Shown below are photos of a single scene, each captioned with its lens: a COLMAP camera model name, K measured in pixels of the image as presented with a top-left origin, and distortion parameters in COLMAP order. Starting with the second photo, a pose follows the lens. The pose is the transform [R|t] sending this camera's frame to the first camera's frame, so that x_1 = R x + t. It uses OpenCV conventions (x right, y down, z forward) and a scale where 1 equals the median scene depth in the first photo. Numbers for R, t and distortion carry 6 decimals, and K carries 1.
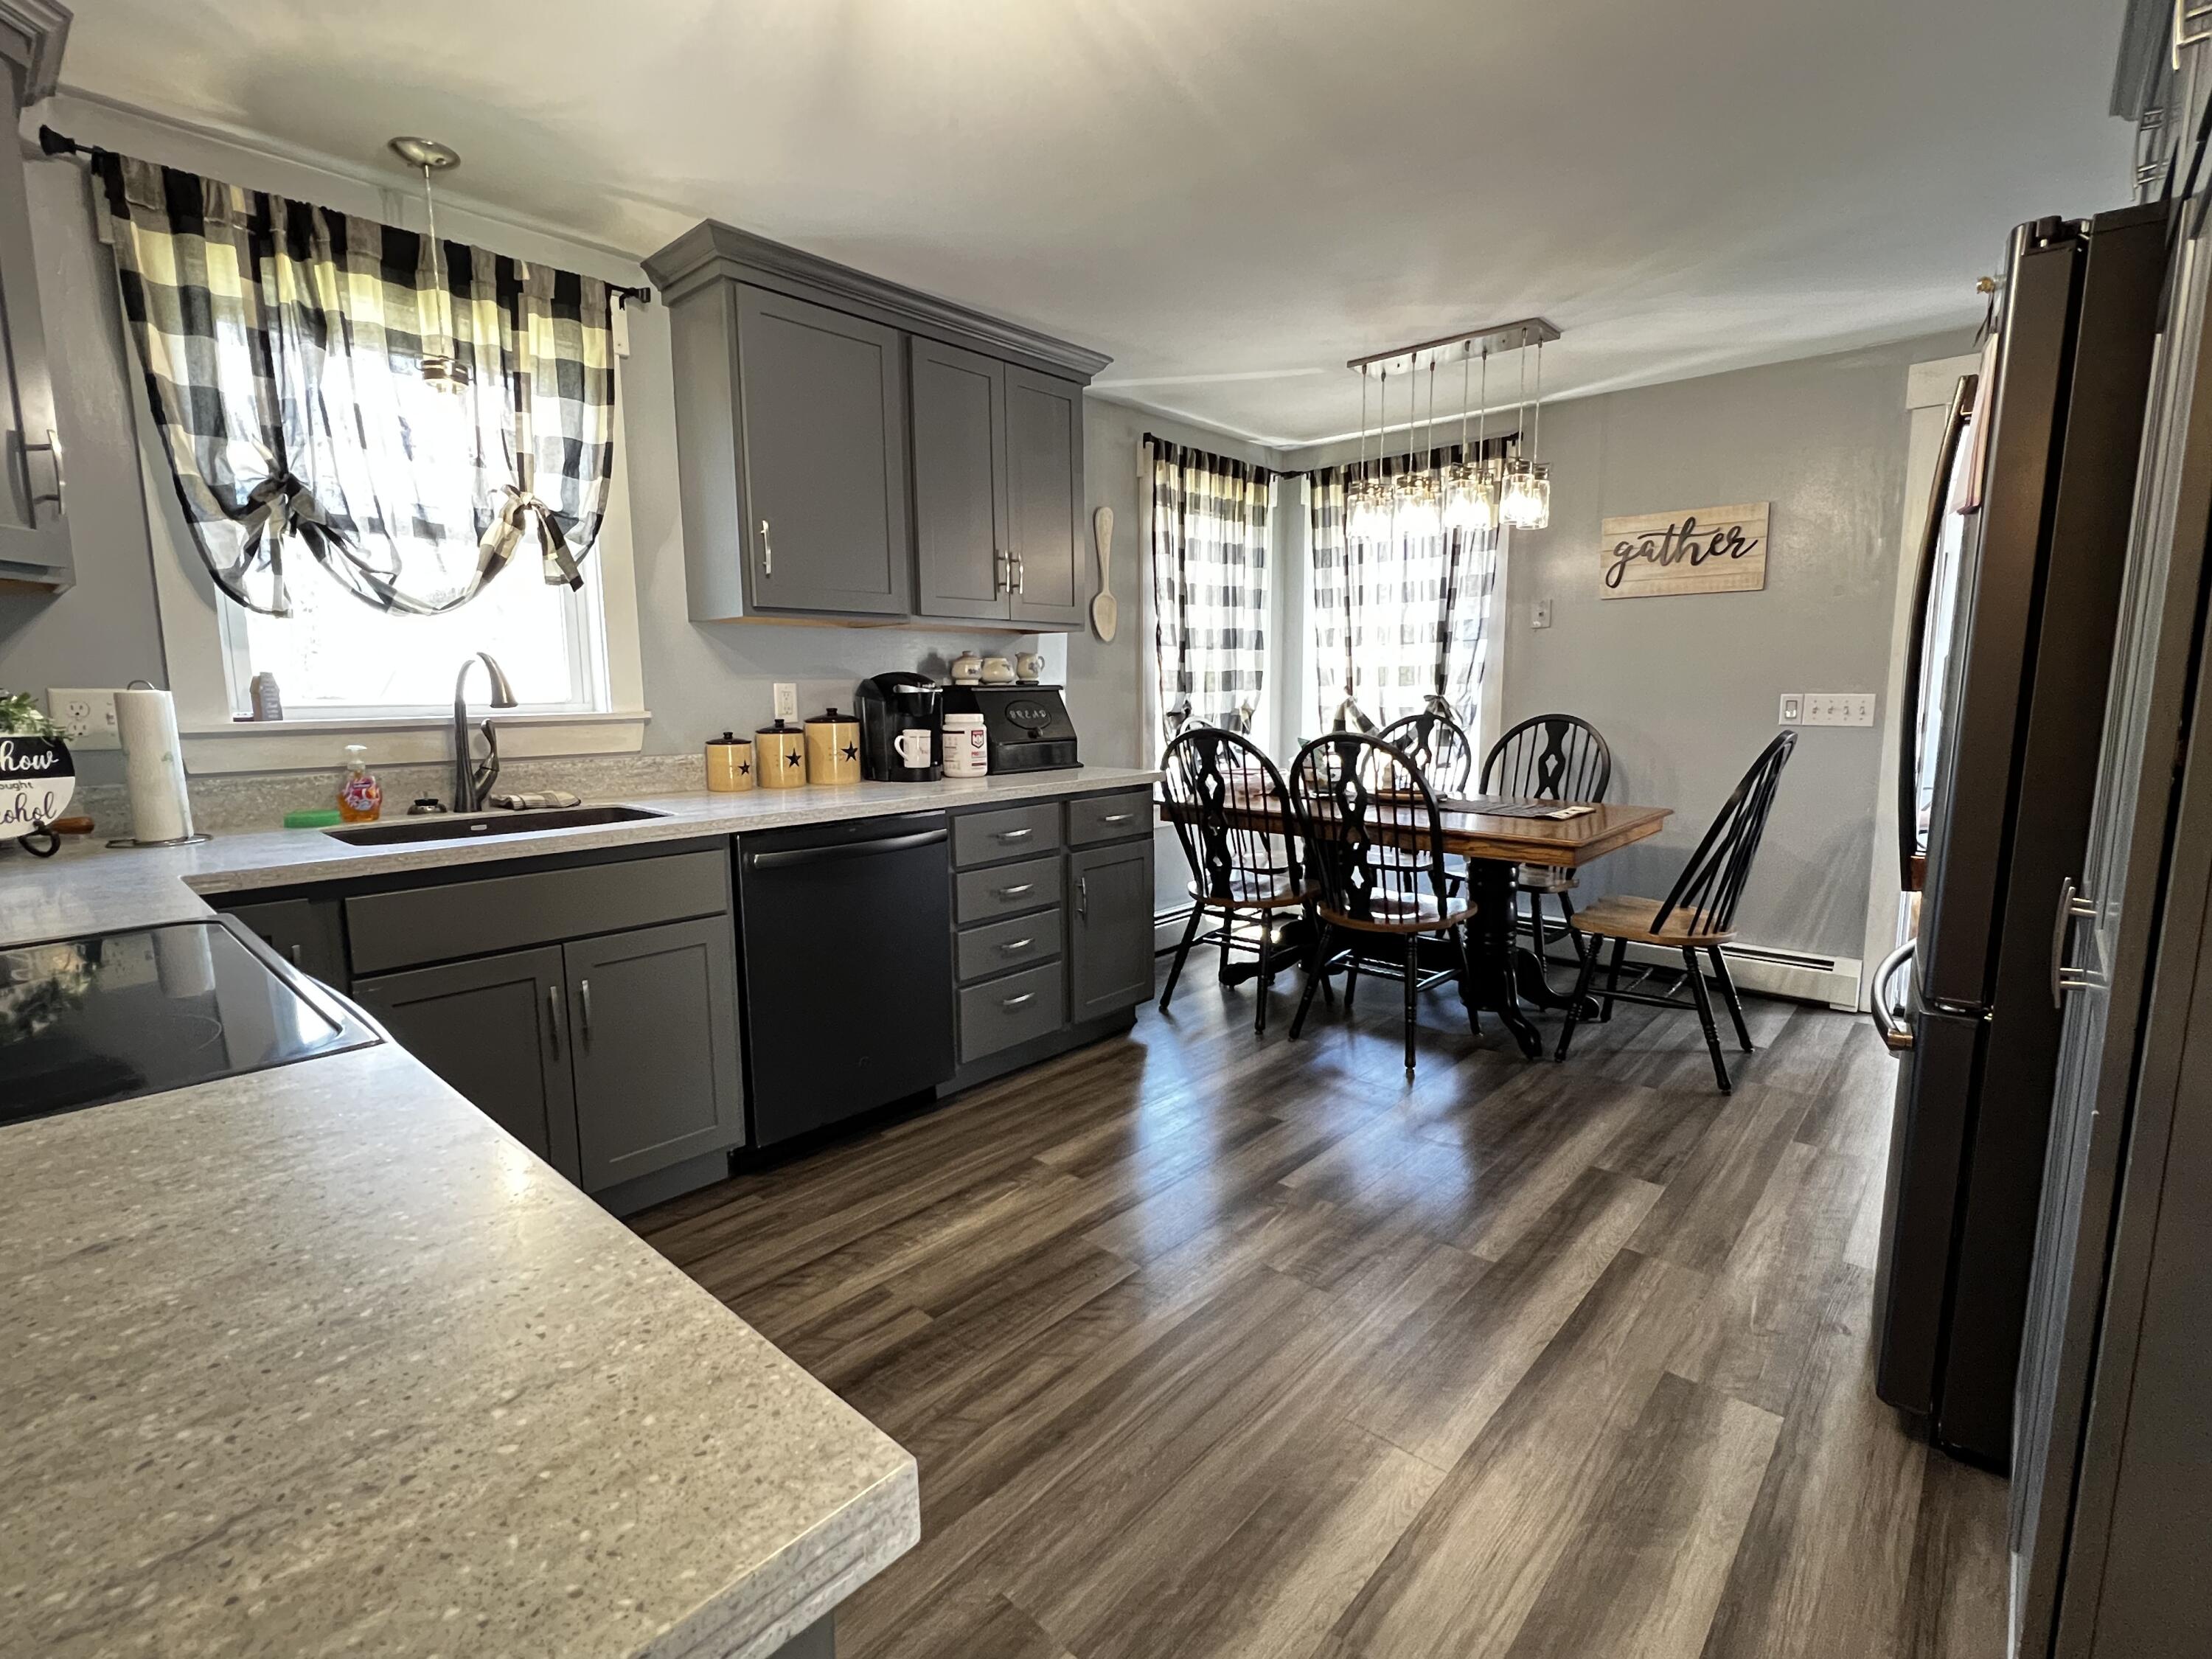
lens RADIAL K [[1025.9, 0, 1104.7], [0, 1025.9, 830.9], [0, 0, 1]] dist [-0.000001, 0.000027]
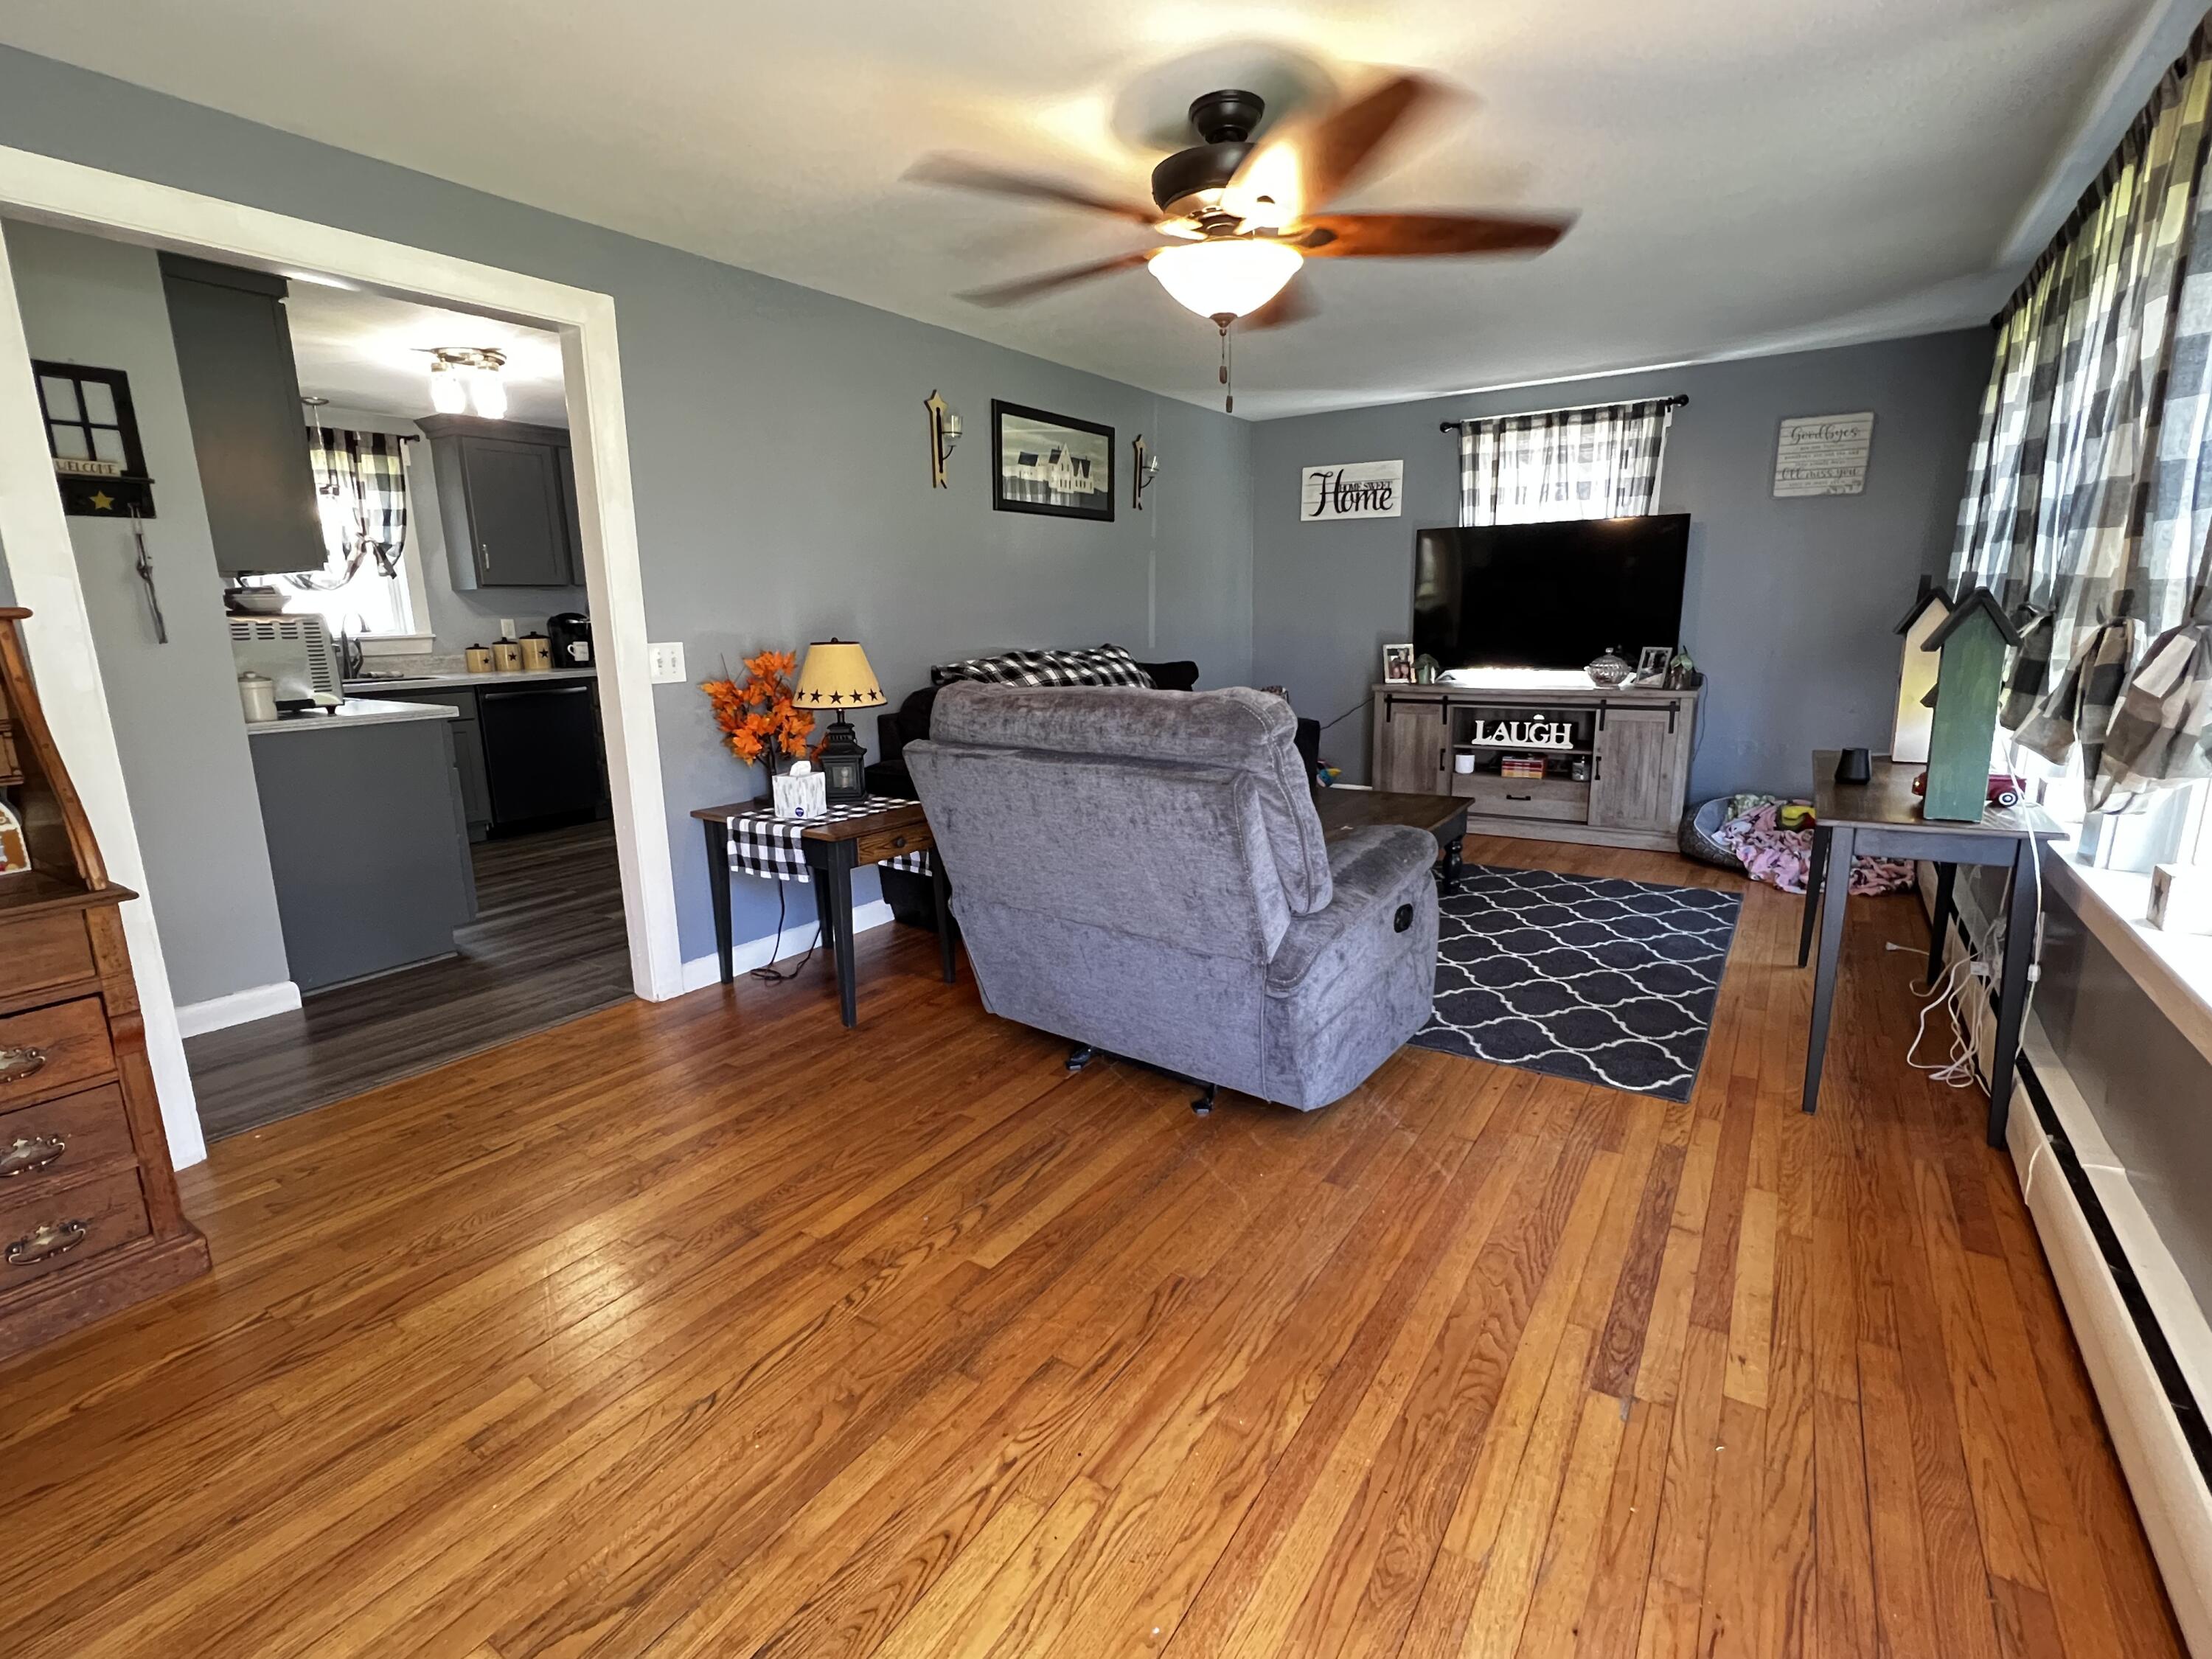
lens RADIAL K [[1025.9, 0, 1103.4], [0, 1025.9, 825.1], [0, 0, 1]] dist [-0.000001, 0.000027]
pose [[0.989607, -0.040266, 0.138046, 0.654743], [0.030670, 0.997008, 0.070947, 0.179984], [-0.140490, -0.065975, 0.987881, -1.398186]]
